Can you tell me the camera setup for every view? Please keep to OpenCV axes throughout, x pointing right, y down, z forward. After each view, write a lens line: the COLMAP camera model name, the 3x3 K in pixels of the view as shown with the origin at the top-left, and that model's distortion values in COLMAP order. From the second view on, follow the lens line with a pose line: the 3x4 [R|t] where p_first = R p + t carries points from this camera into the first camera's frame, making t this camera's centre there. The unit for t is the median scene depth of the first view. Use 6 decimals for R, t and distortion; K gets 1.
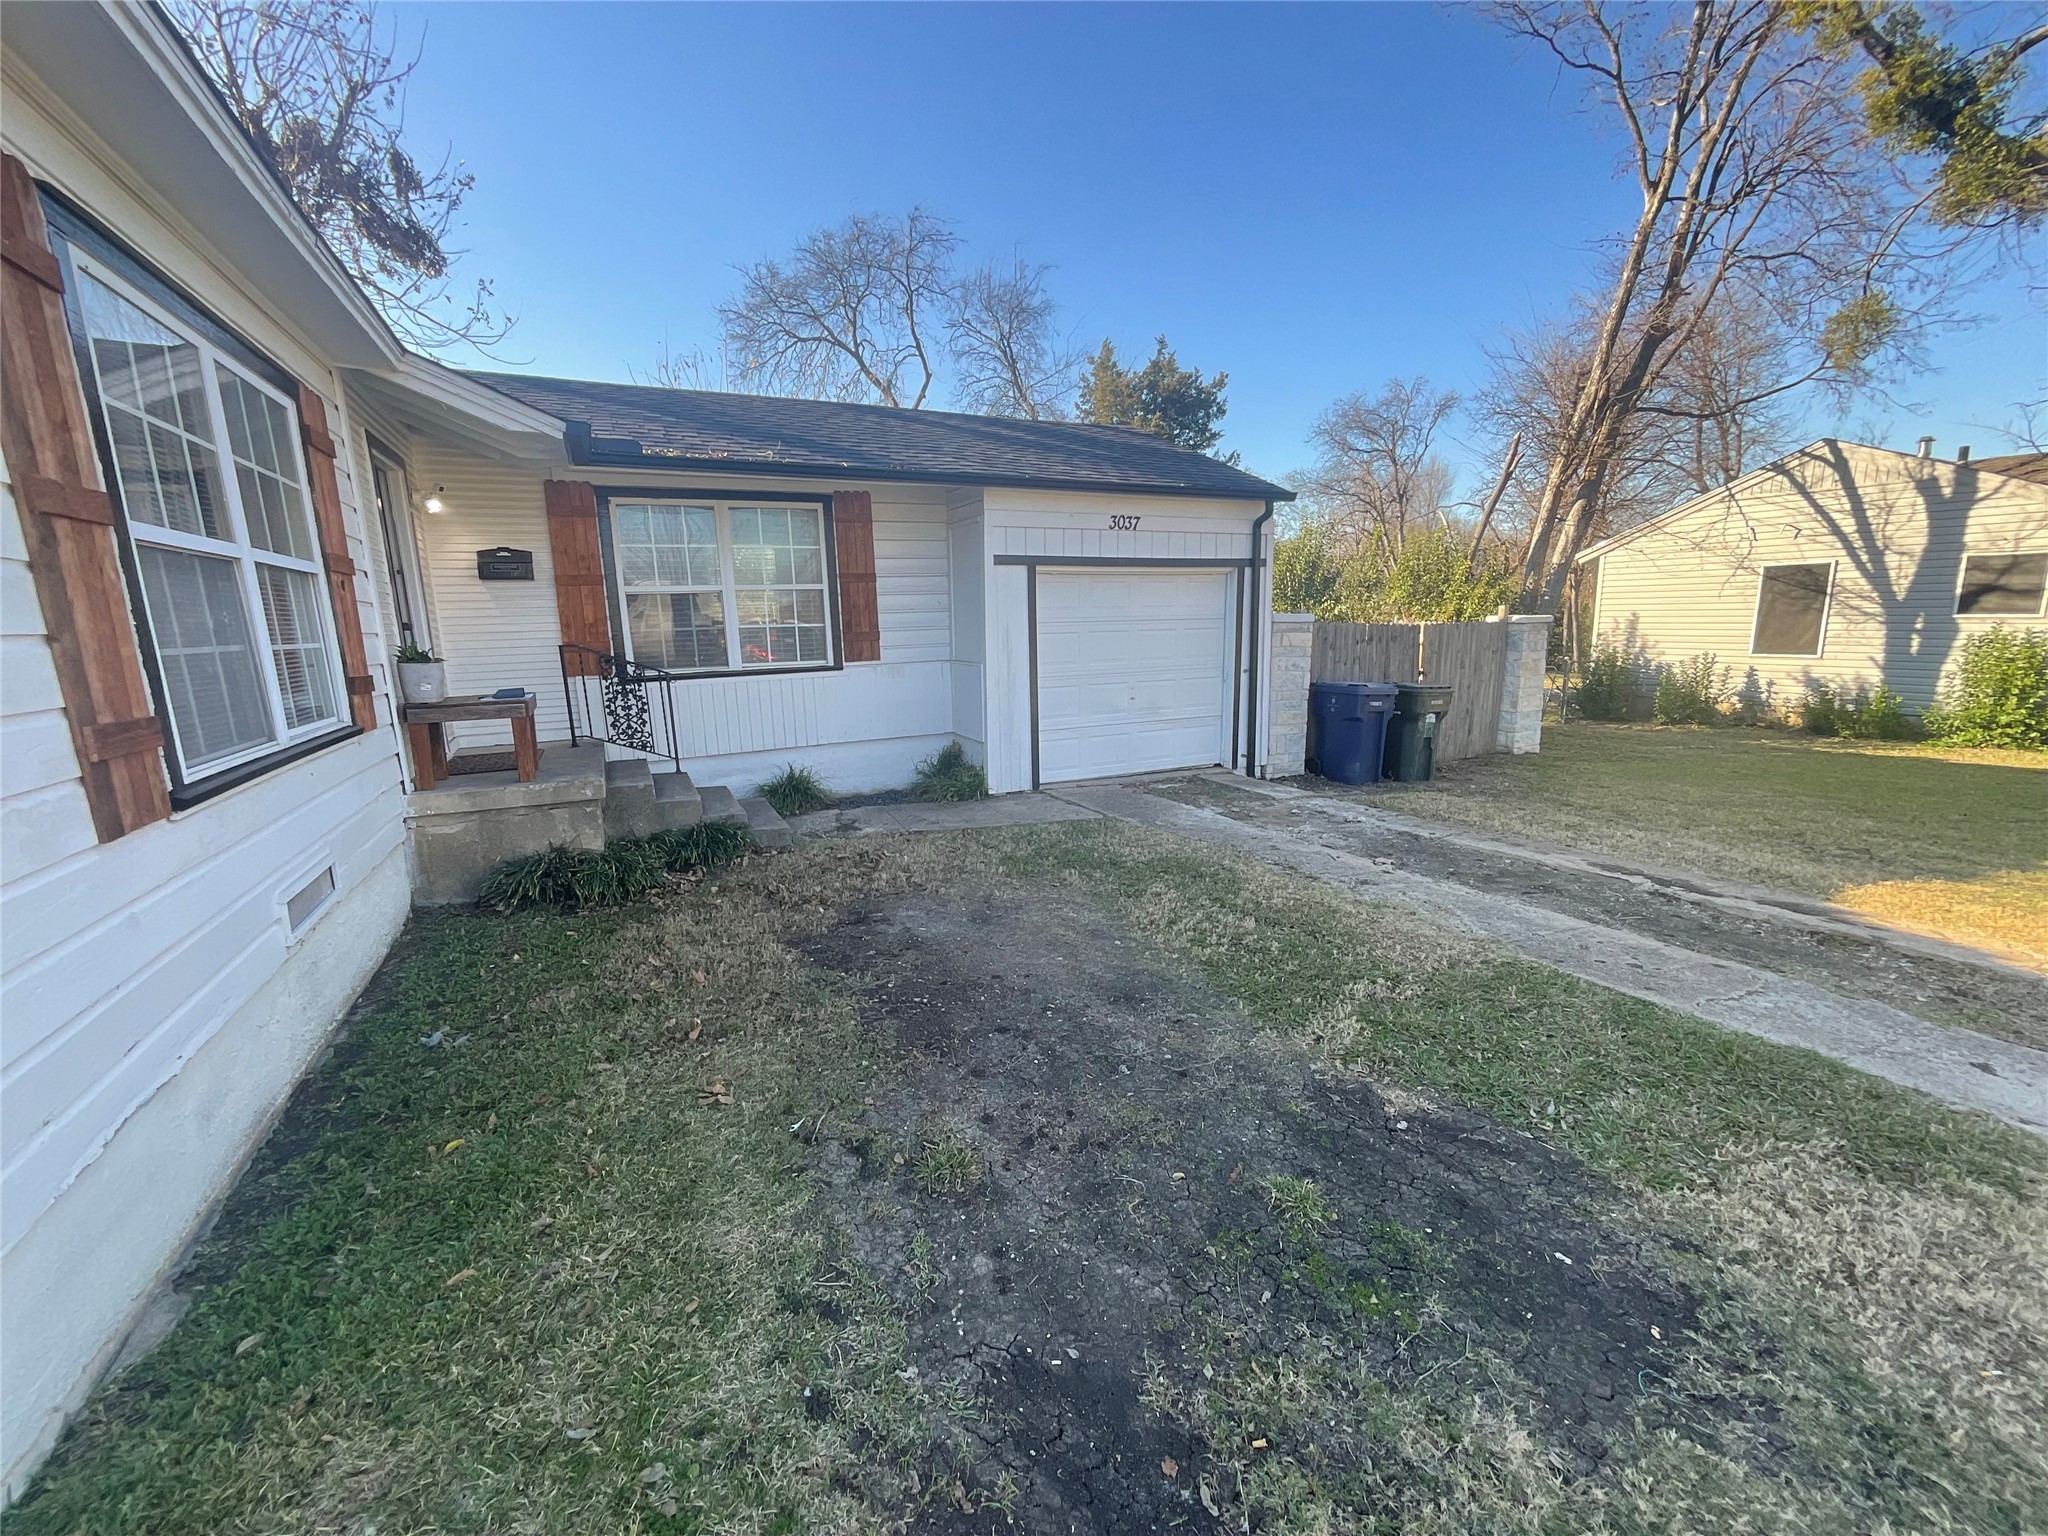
lens RADIAL K [[827.9, 0, 1026.7], [0, 827.9, 770.6], [0, 0, 1]] dist [0.004839, -0.001286]
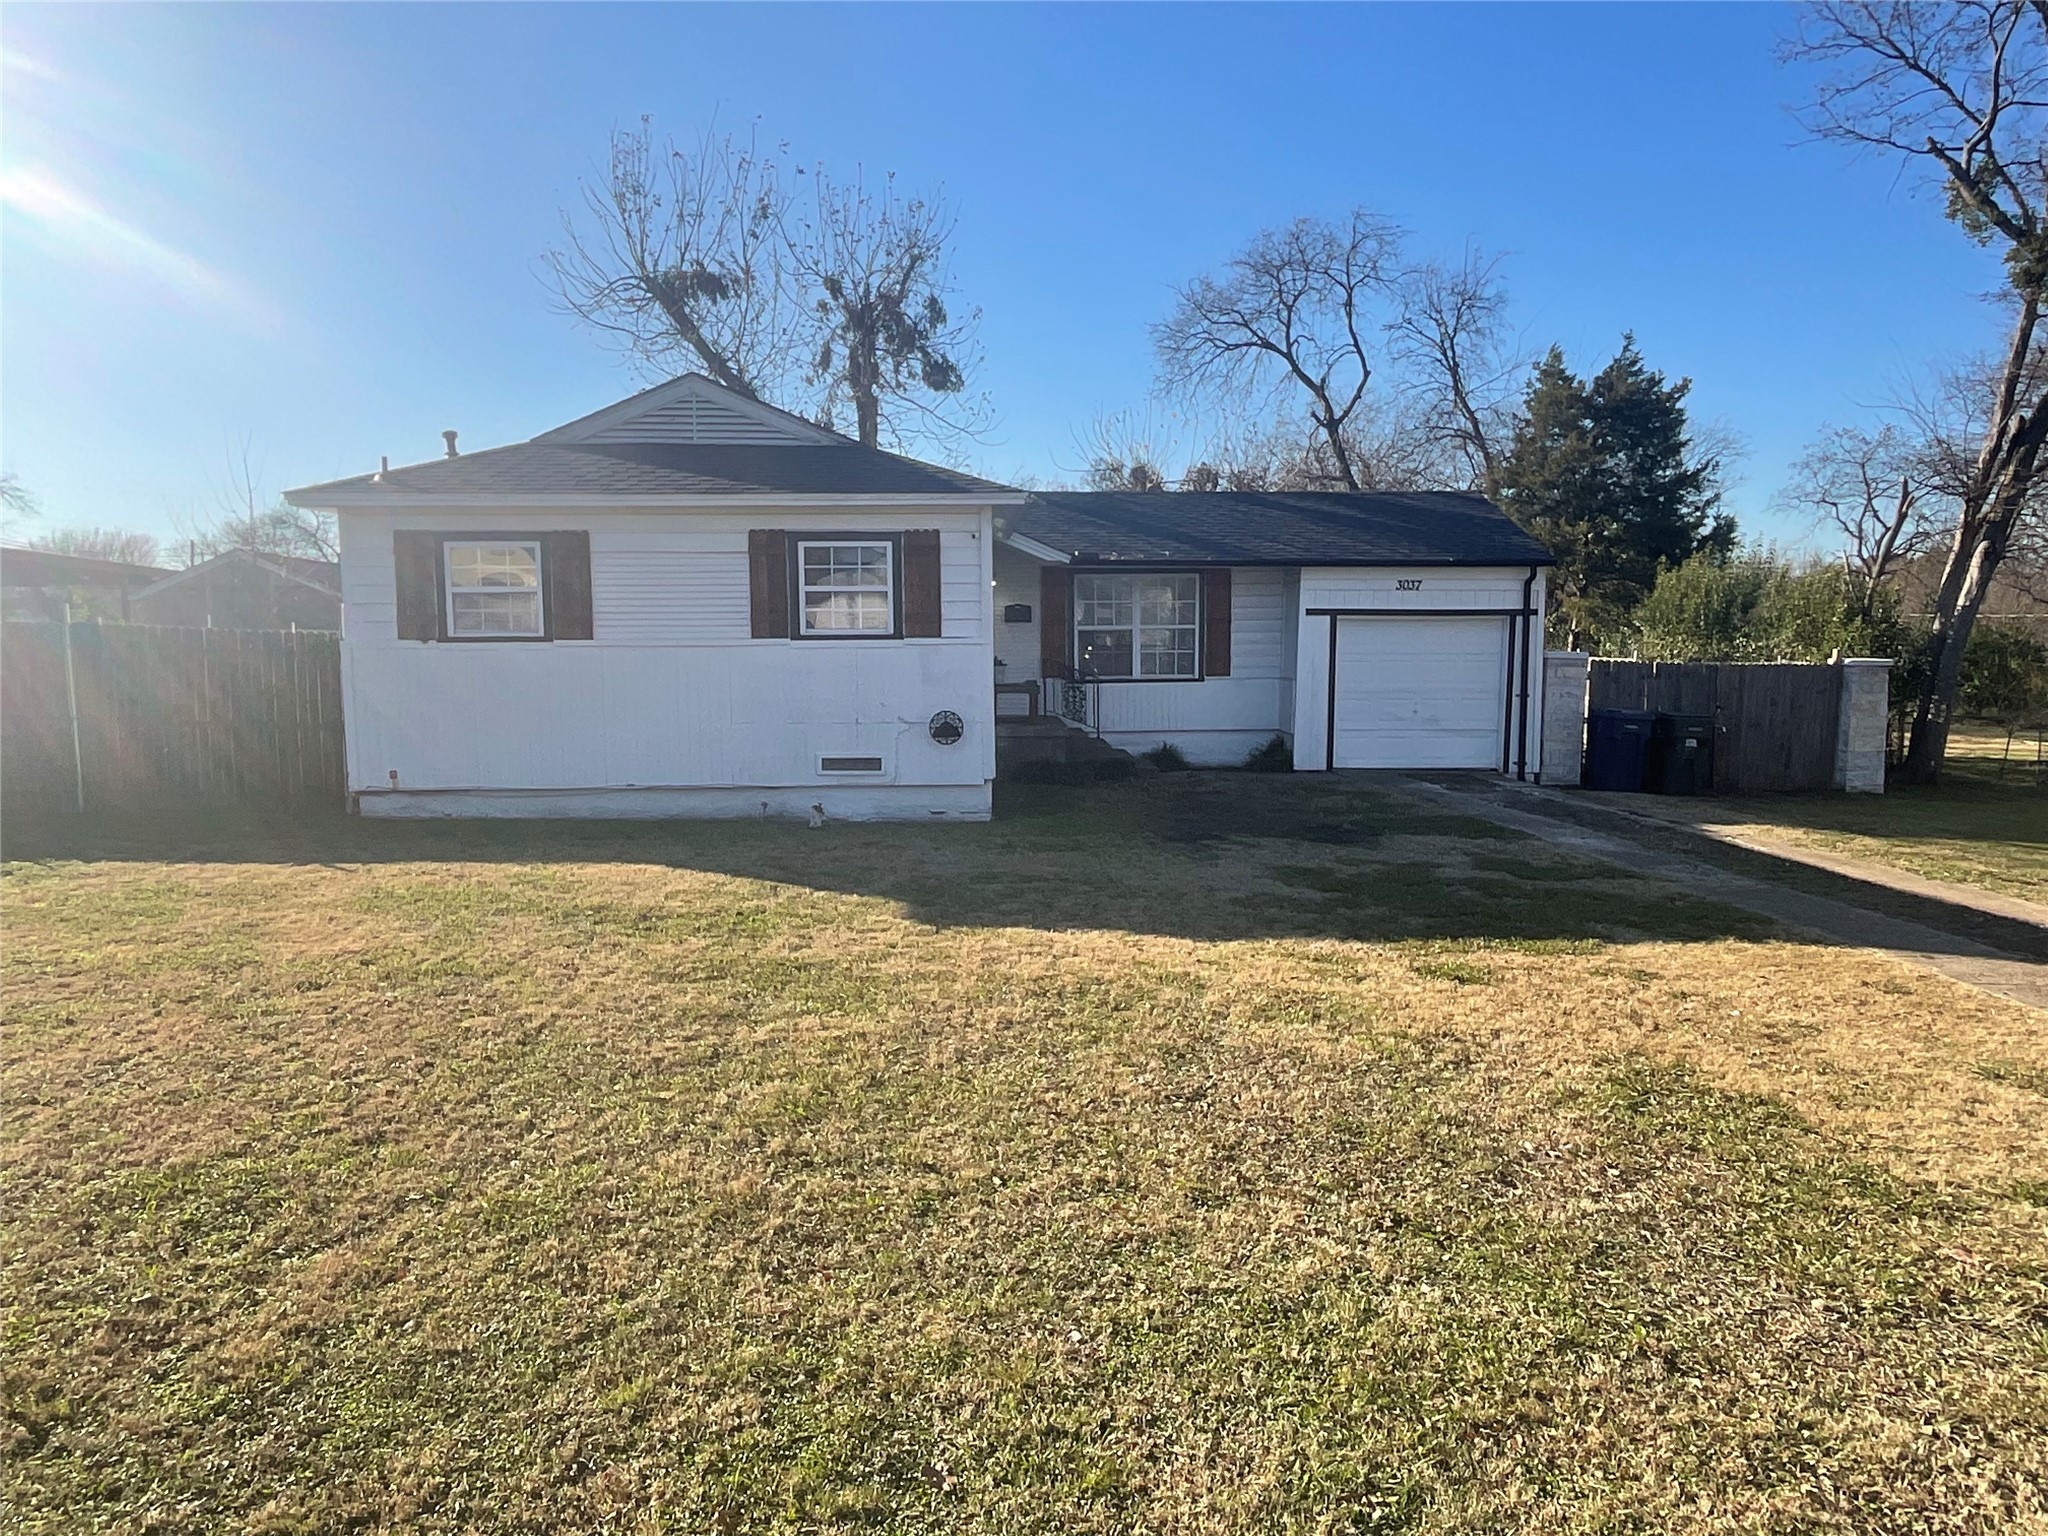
lens RADIAL K [[1307.3, 0, 1009.7], [0, 1307.3, 760.6], [0, 0, 1]] dist [0.023167, -0.000082]
pose [[0.909715, 0.062740, -0.410467, 0.412970], [-0.096320, 0.993441, -0.061625, 0.188368], [0.403908, 0.095598, 0.909791, -1.205535]]
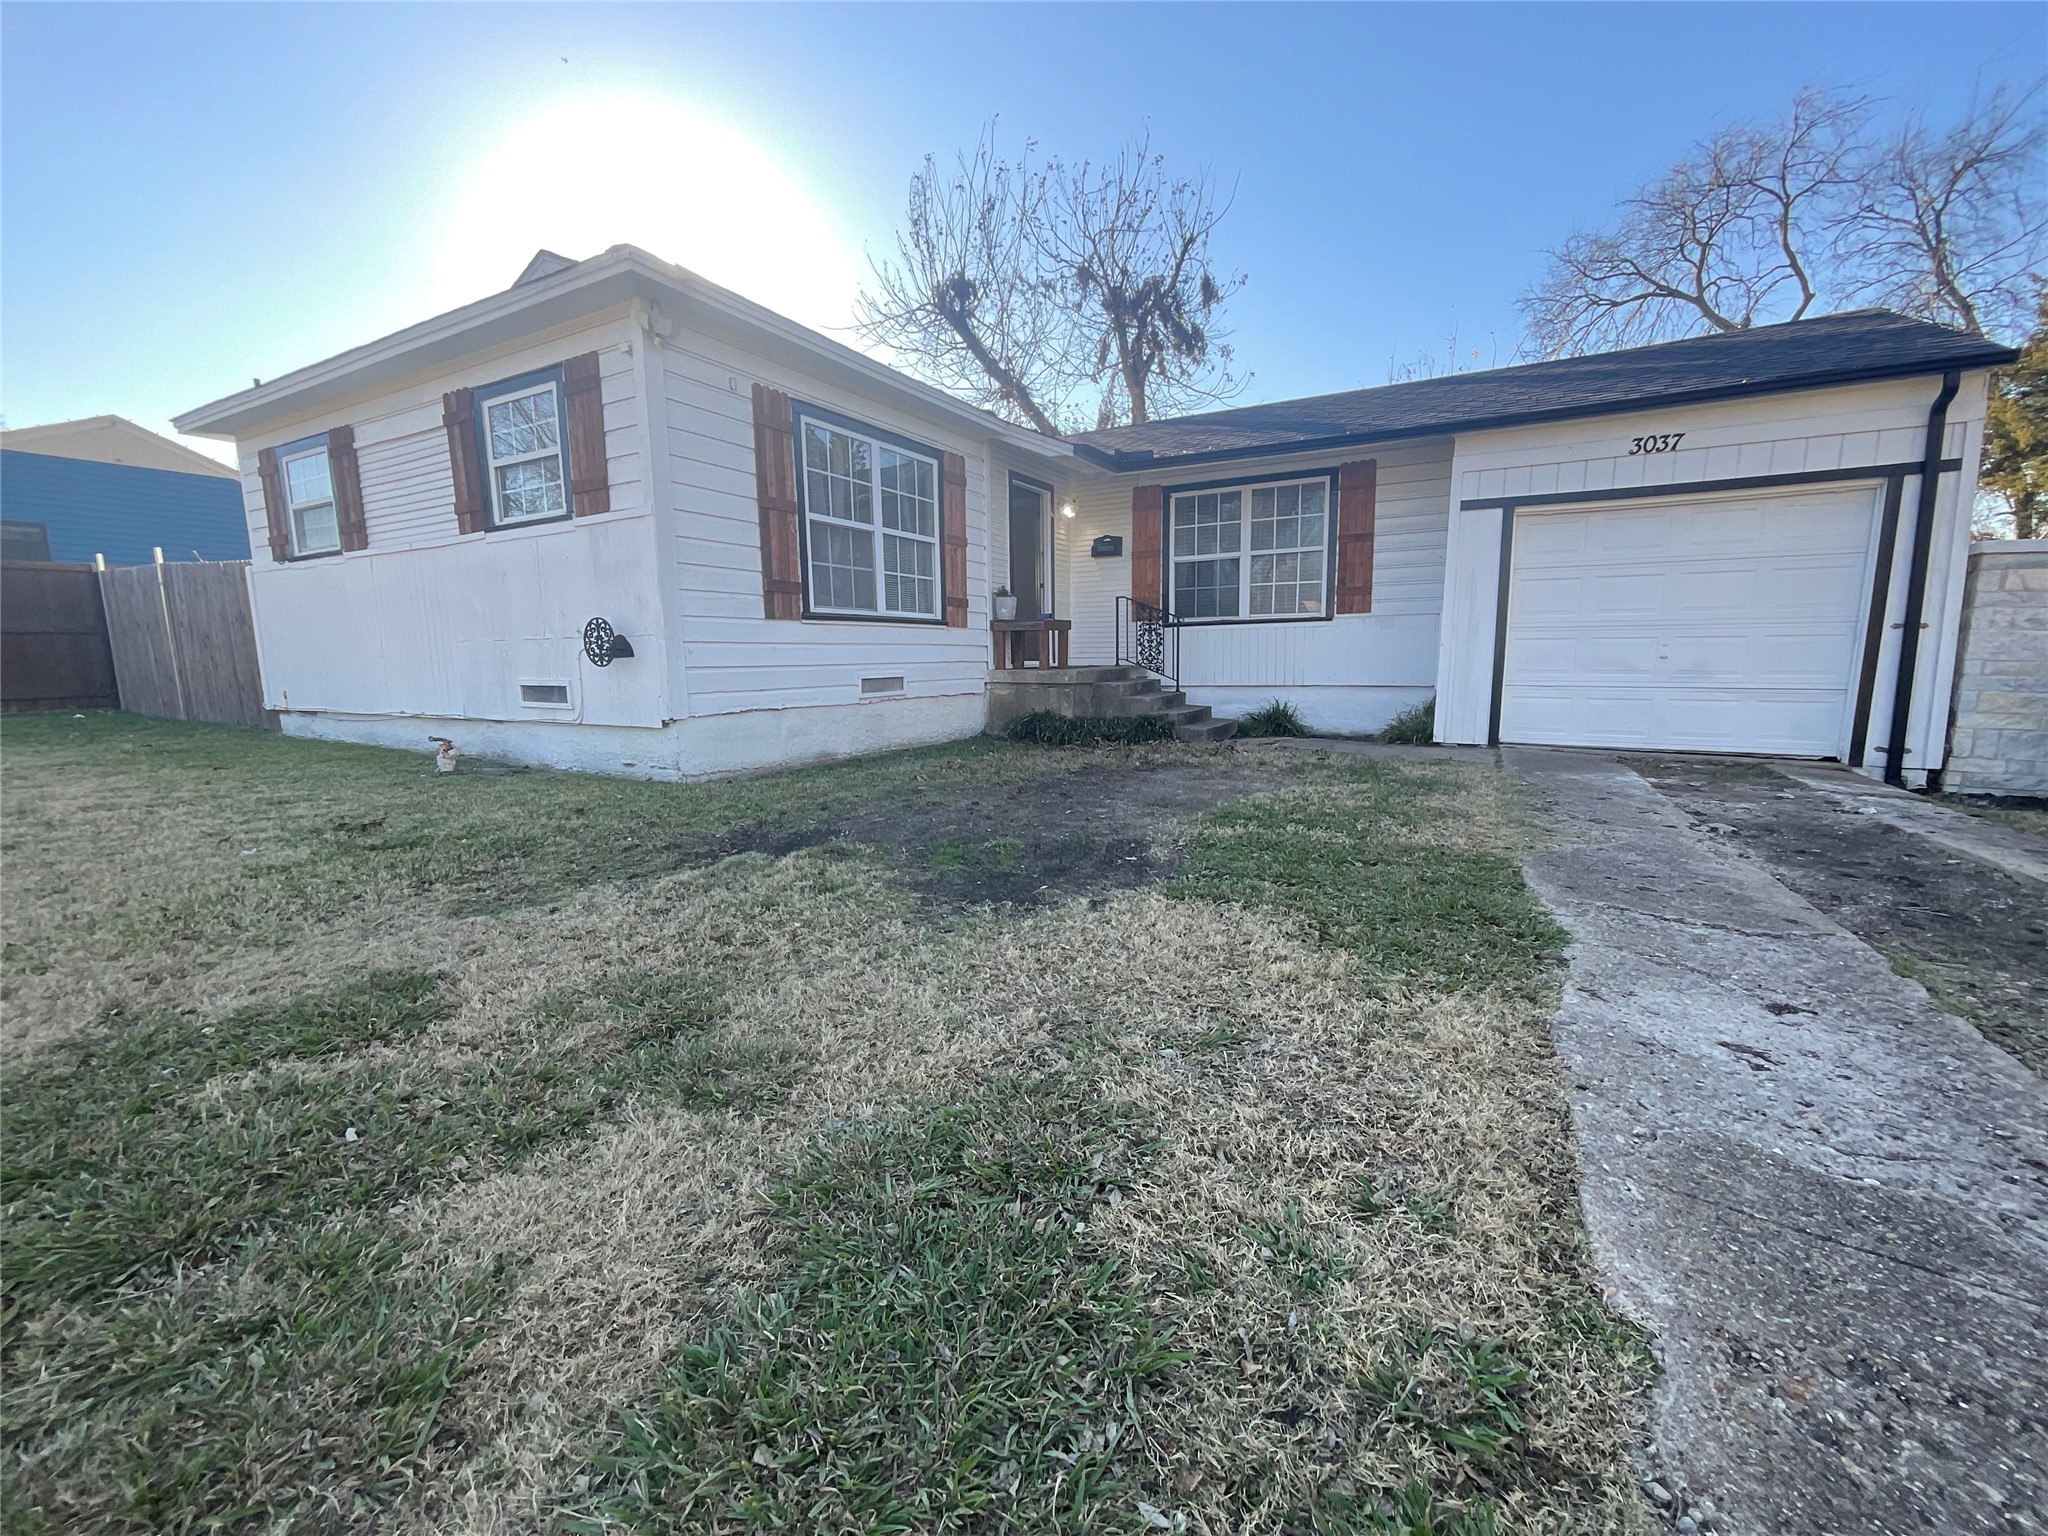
lens RADIAL K [[827.9, 0, 1019.8], [0, 827.9, 759.1], [0, 0, 1]] dist [0.004839, -0.001286]
pose [[0.562578, 0.125969, -0.817091, 0.462429], [-0.155064, 0.986862, 0.045379, 0.075727], [0.812072, 0.101172, 0.574720, 0.019283]]
